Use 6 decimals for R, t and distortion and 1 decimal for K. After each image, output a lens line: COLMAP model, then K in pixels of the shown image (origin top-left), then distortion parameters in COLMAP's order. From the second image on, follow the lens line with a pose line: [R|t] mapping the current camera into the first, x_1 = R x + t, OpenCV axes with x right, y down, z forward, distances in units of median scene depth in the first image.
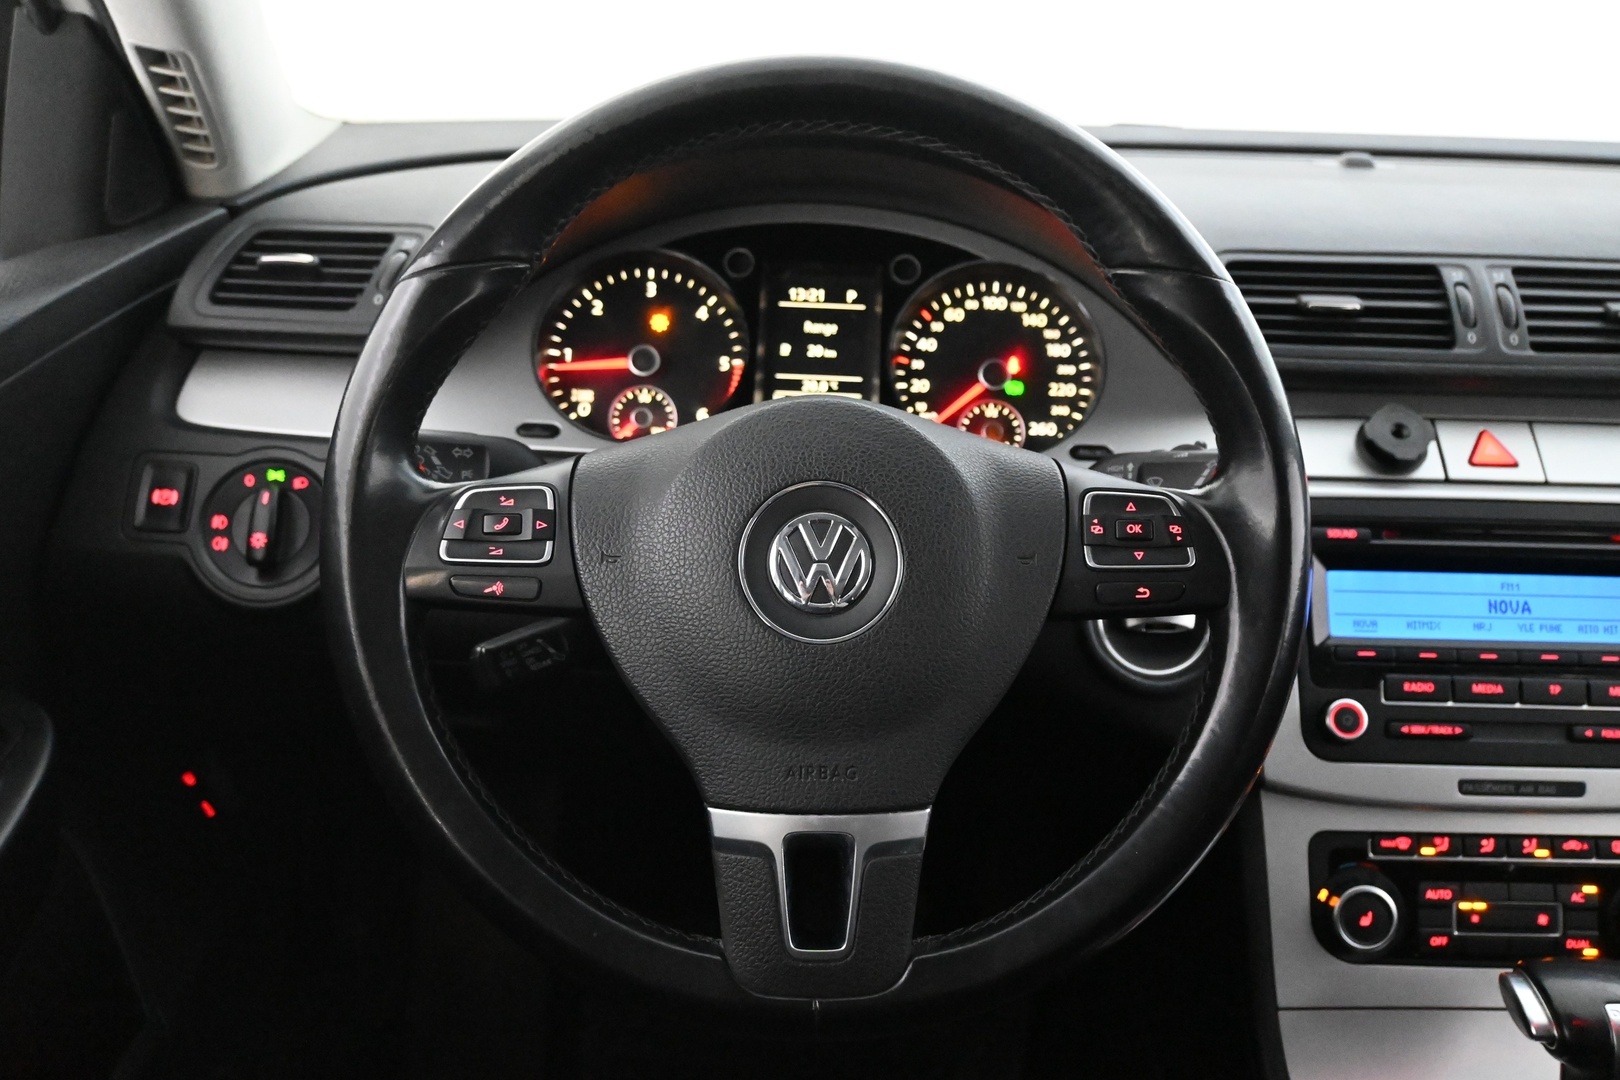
lens RADIAL K [[1520.7, 0, 806.9], [0, 1520.7, 545.7], [0, 0, 1]] dist [0.000545, 0.000000]
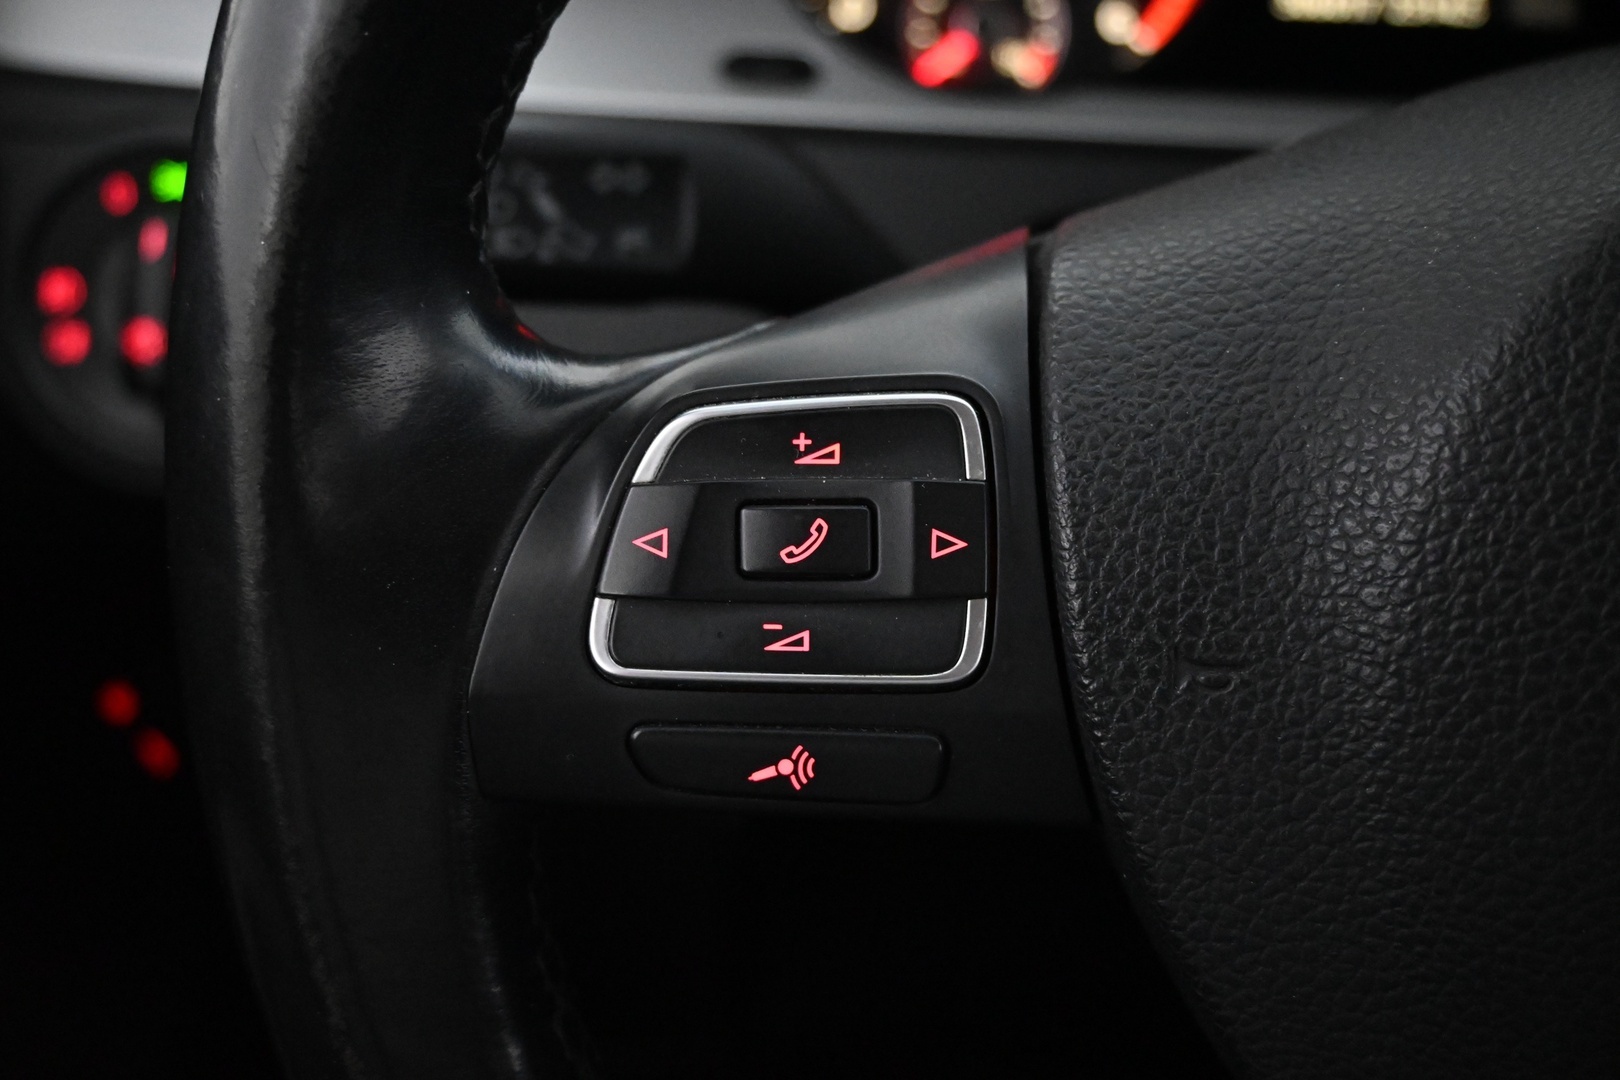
lens RADIAL K [[1709.1, 0, 812.3], [0, 1709.1, 536.3], [0, 0, 1]] dist [-0.002515, 0.000000]
pose [[0.996953, 0.011858, -0.077093, -0.127283], [0.007743, 0.968448, 0.249096, -0.066996], [0.077614, -0.248934, 0.965406, 0.508276]]
